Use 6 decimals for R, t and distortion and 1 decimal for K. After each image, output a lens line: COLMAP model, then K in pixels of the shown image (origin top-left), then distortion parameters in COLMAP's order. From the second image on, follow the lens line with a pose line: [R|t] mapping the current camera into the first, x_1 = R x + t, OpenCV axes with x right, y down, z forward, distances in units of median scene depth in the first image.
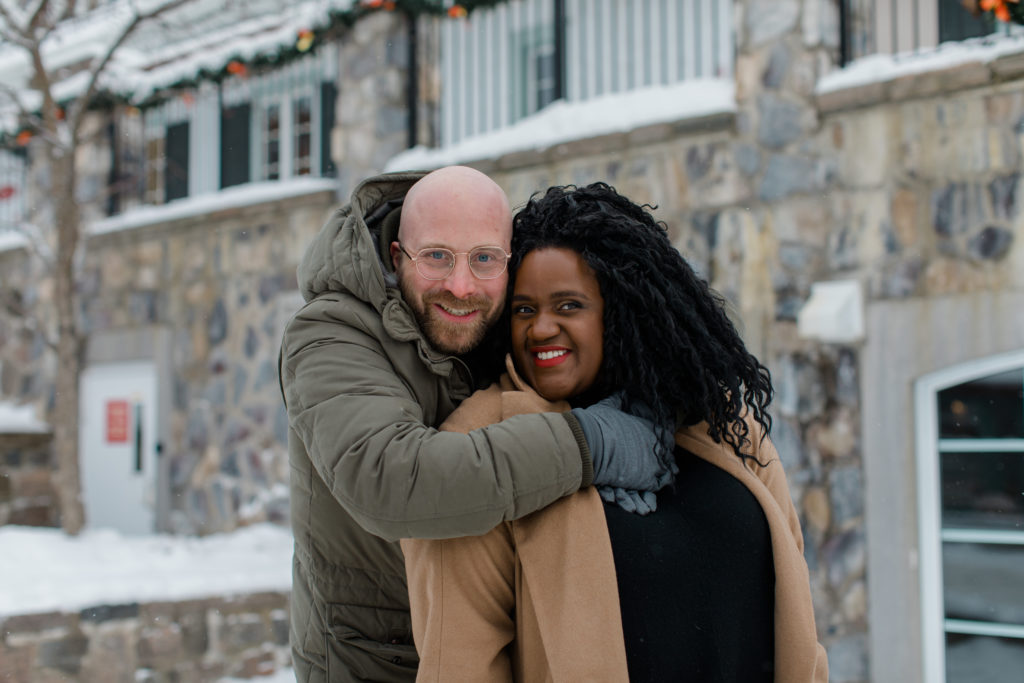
lens RADIAL K [[1499.1, 0, 558.3], [0, 1499.1, 320.1], [0, 0, 1]] dist [0.030701, 0.000000]
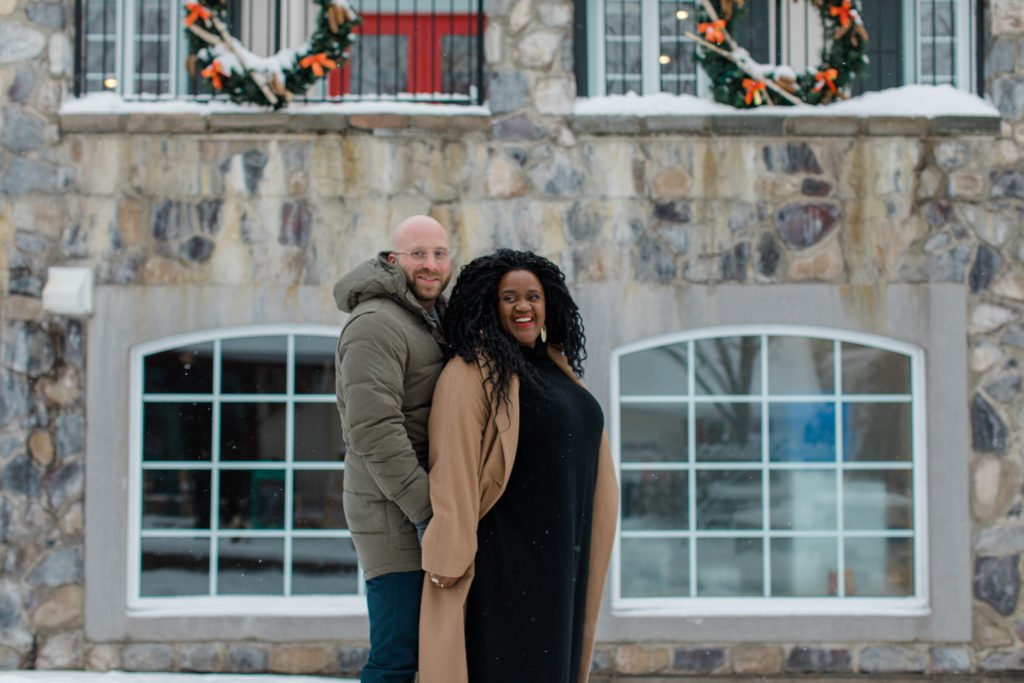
lens RADIAL K [[1499.1, 0, 506.5], [0, 1499.1, 343.4], [0, 0, 1]] dist [0.030701, 0.000000]
pose [[0.696645, 0.045419, 0.715977, -0.464909], [-0.062231, 0.998058, -0.002763, 0.019528], [-0.714712, -0.042631, 0.698118, -0.144731]]
